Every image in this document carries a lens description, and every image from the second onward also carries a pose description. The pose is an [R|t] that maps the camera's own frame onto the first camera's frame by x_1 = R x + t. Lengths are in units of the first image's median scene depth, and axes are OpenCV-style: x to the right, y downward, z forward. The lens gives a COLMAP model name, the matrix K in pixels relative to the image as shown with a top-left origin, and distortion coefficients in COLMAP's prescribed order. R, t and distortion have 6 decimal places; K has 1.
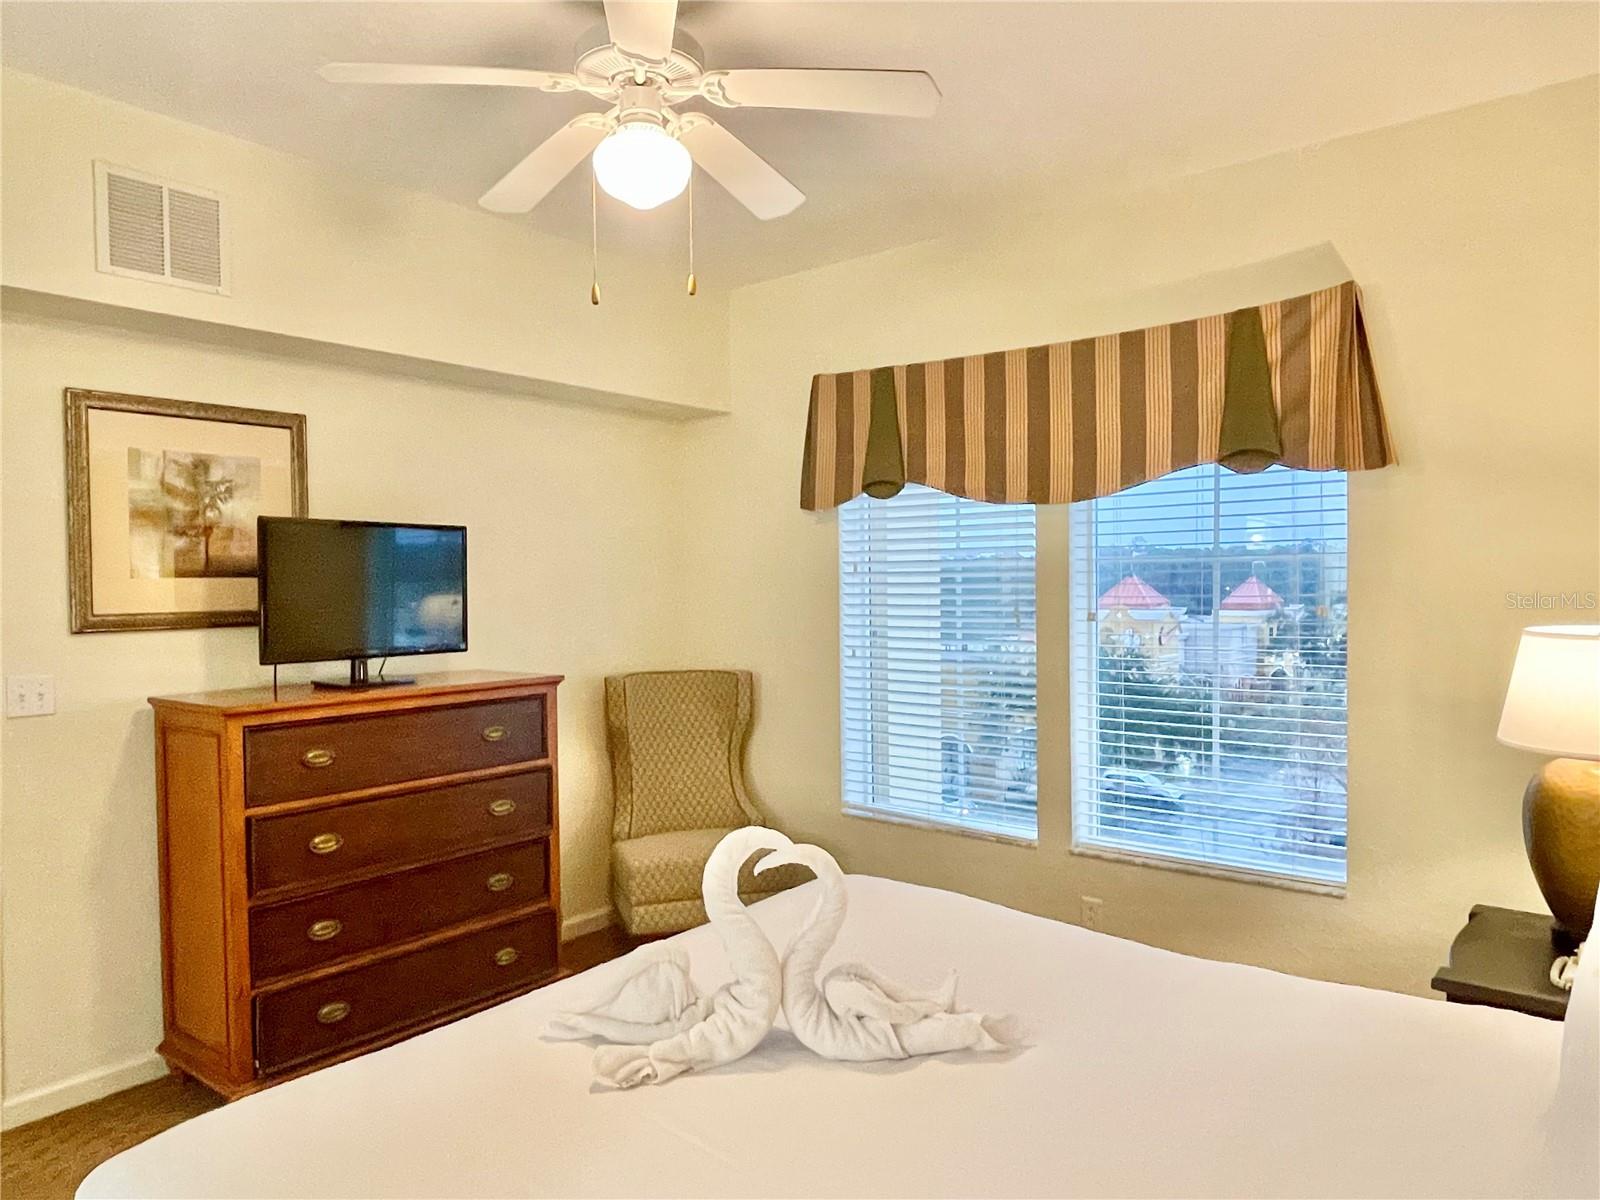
lens RADIAL K [[1035.5, 0, 800.0], [0, 1035.5, 600.0], [0, 0, 1]] dist [-0.008801, -0.004580]
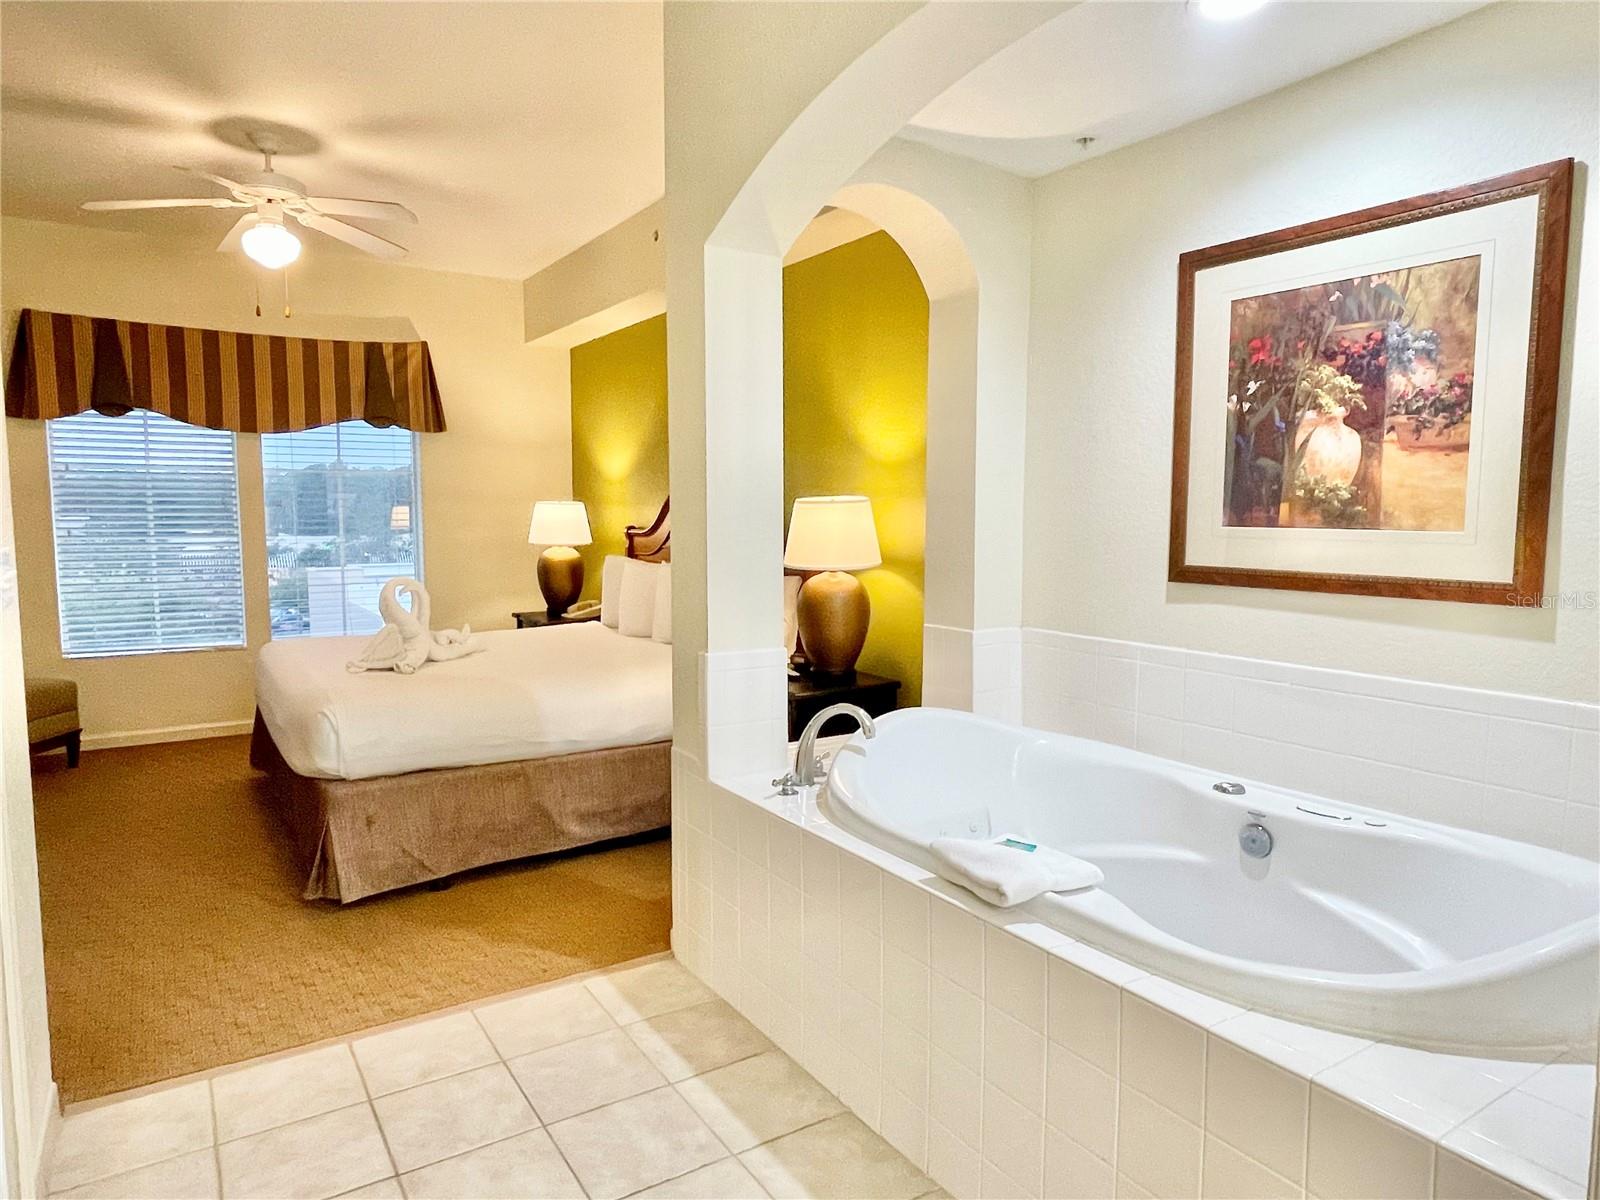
lens RADIAL K [[996.0, 0, 800.0], [0, 996.0, 600.0], [0, 0, 1]] dist [-0.016524, -0.000796]
pose [[0.301901, -0.074070, 0.950457, -0.986110], [0.009326, 0.997159, 0.074747, 0.059812], [-0.953294, -0.013702, 0.301735, -0.286521]]
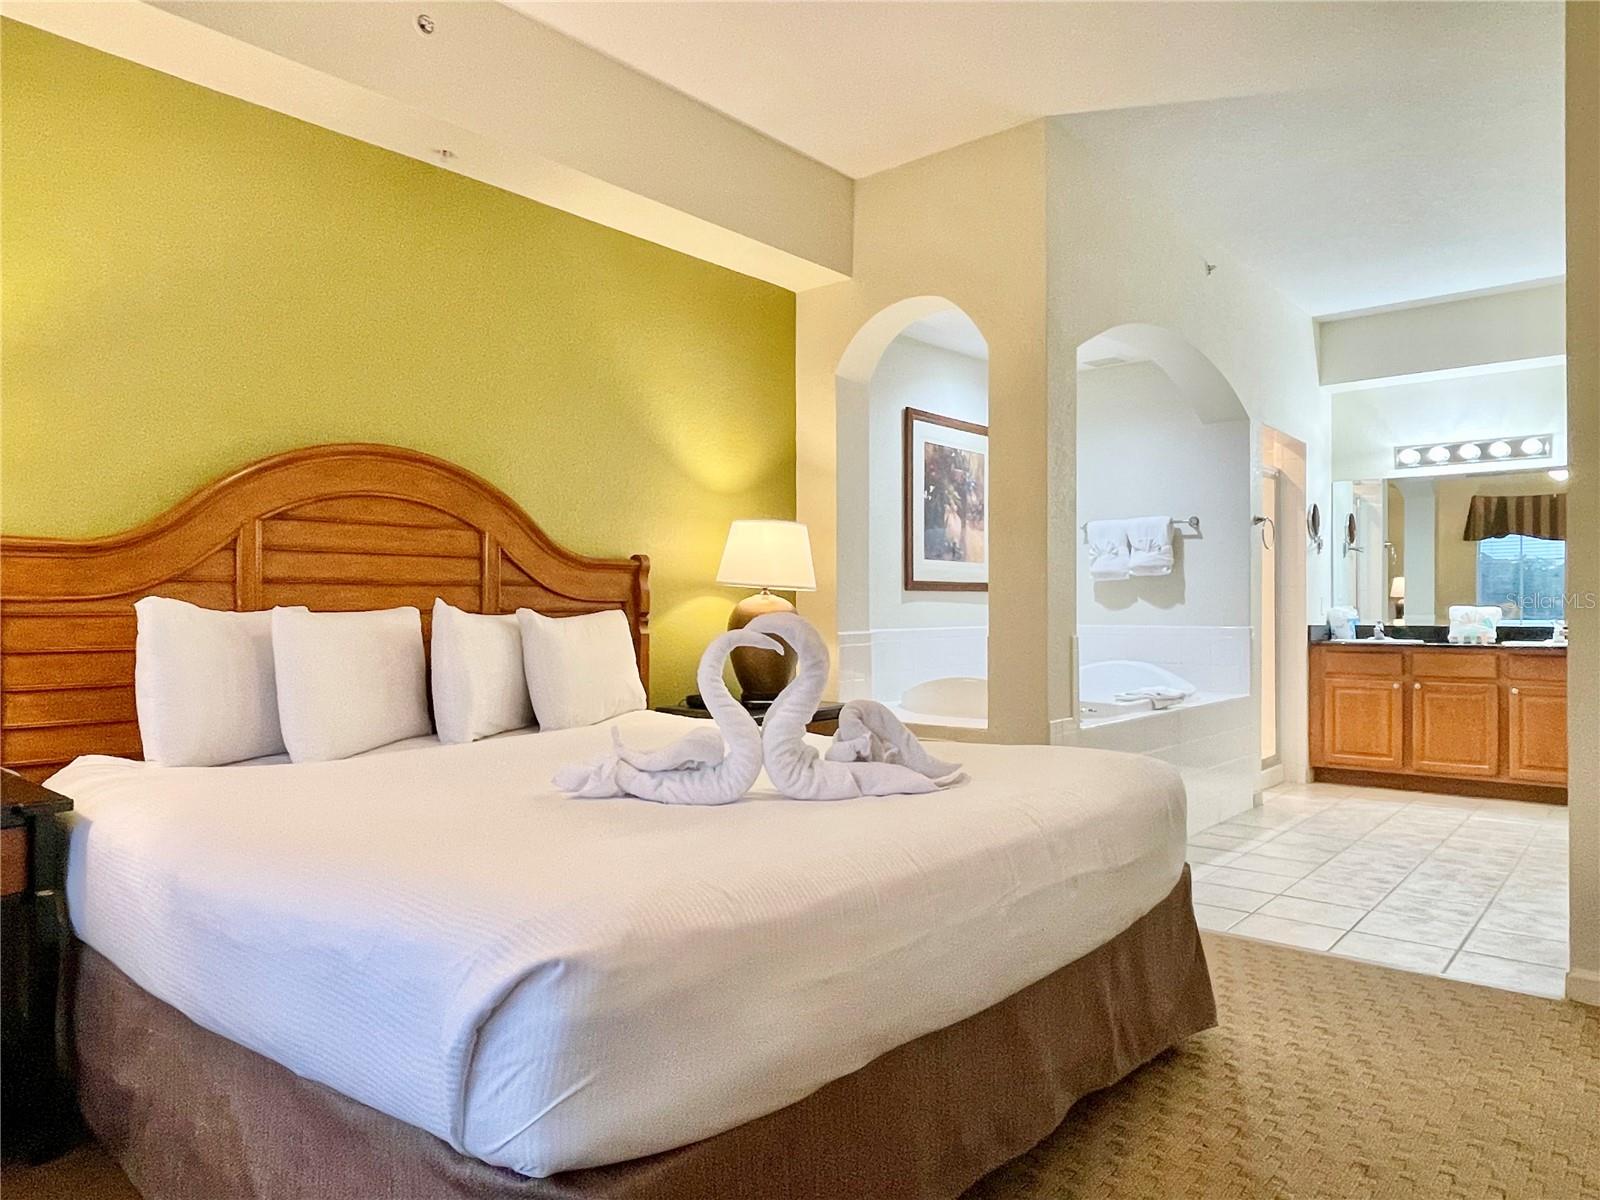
lens RADIAL K [[1035.5, 0, 800.0], [0, 1035.5, 600.0], [0, 0, 1]] dist [-0.008801, -0.004580]
pose [[-0.999814, 0.012345, 0.014797, -0.028850], [0.012468, 0.999889, 0.008194, 0.105872], [-0.014694, 0.008377, -0.999857, 1.082158]]
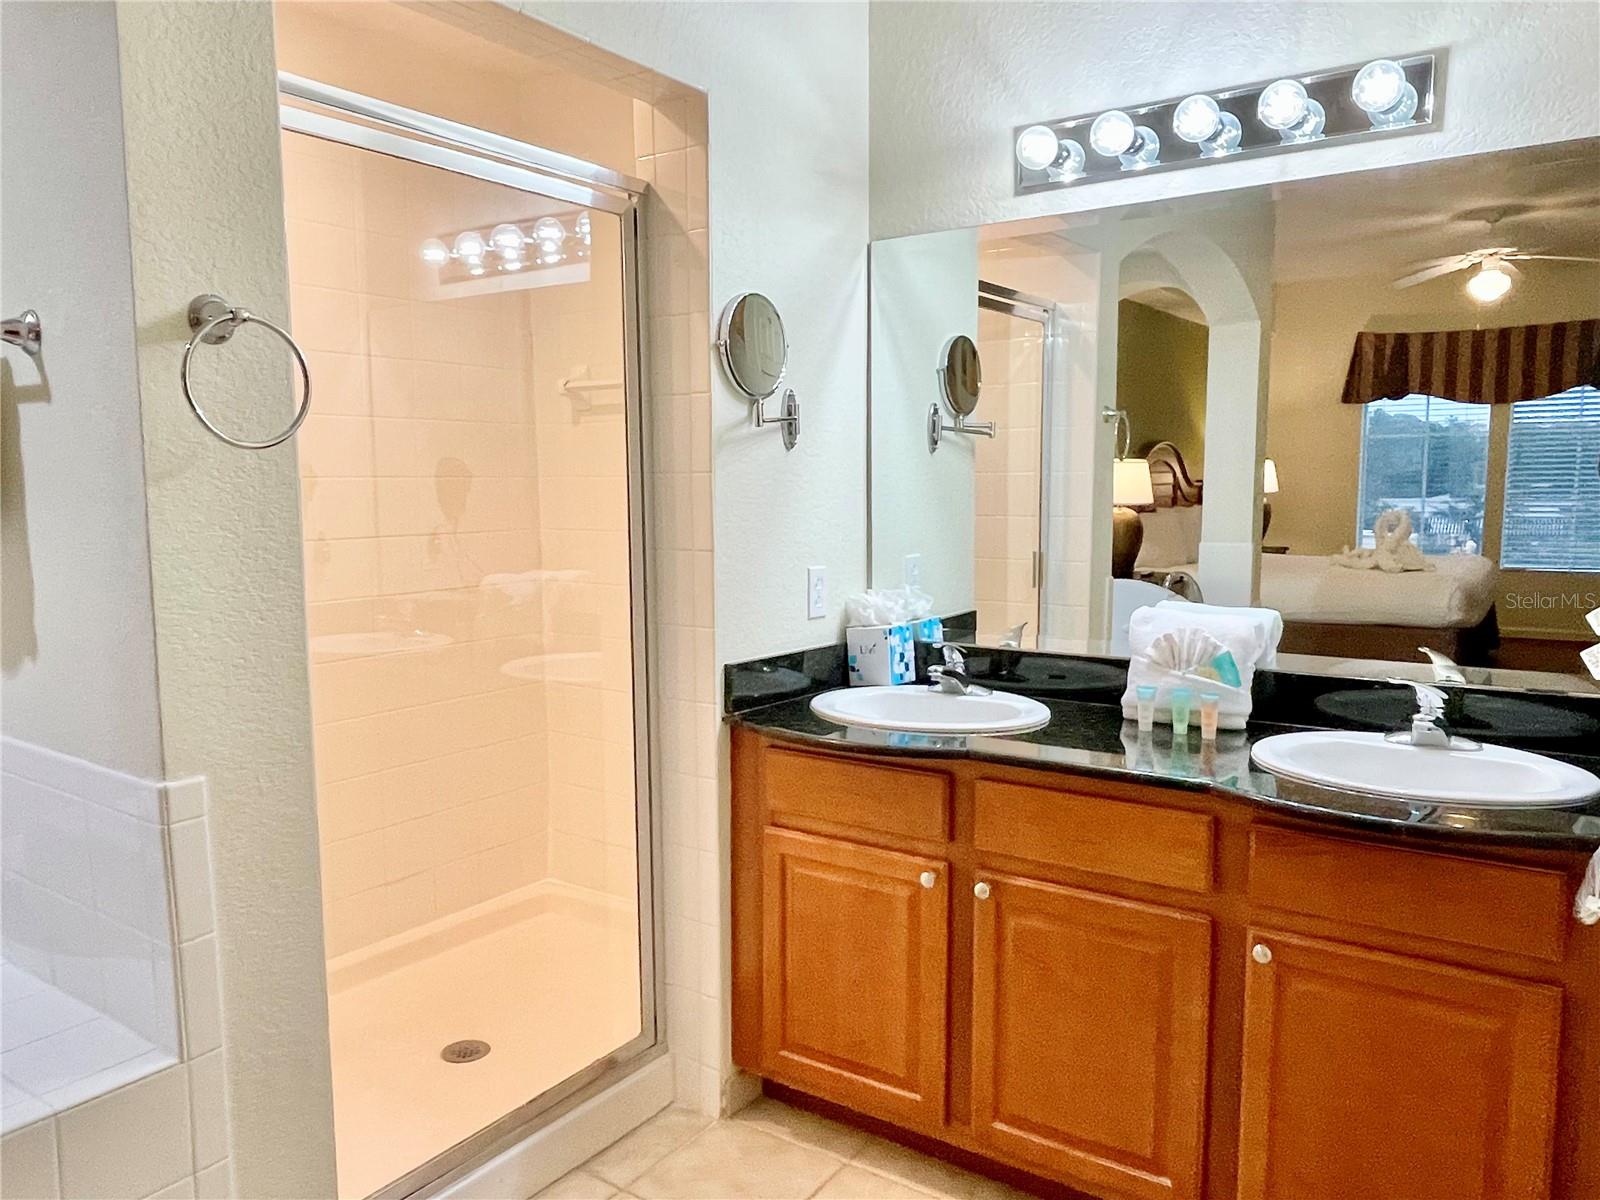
lens RADIAL K [[1162.9, 0, 800.0], [0, 1162.9, 600.0], [0, 0, 1]] dist [0.000996, -0.002459]
pose [[-0.995942, 0.026394, -0.086035, -0.839321], [0.015826, 0.992492, 0.121283, 0.058679], [0.088591, 0.119429, -0.988882, -0.019405]]
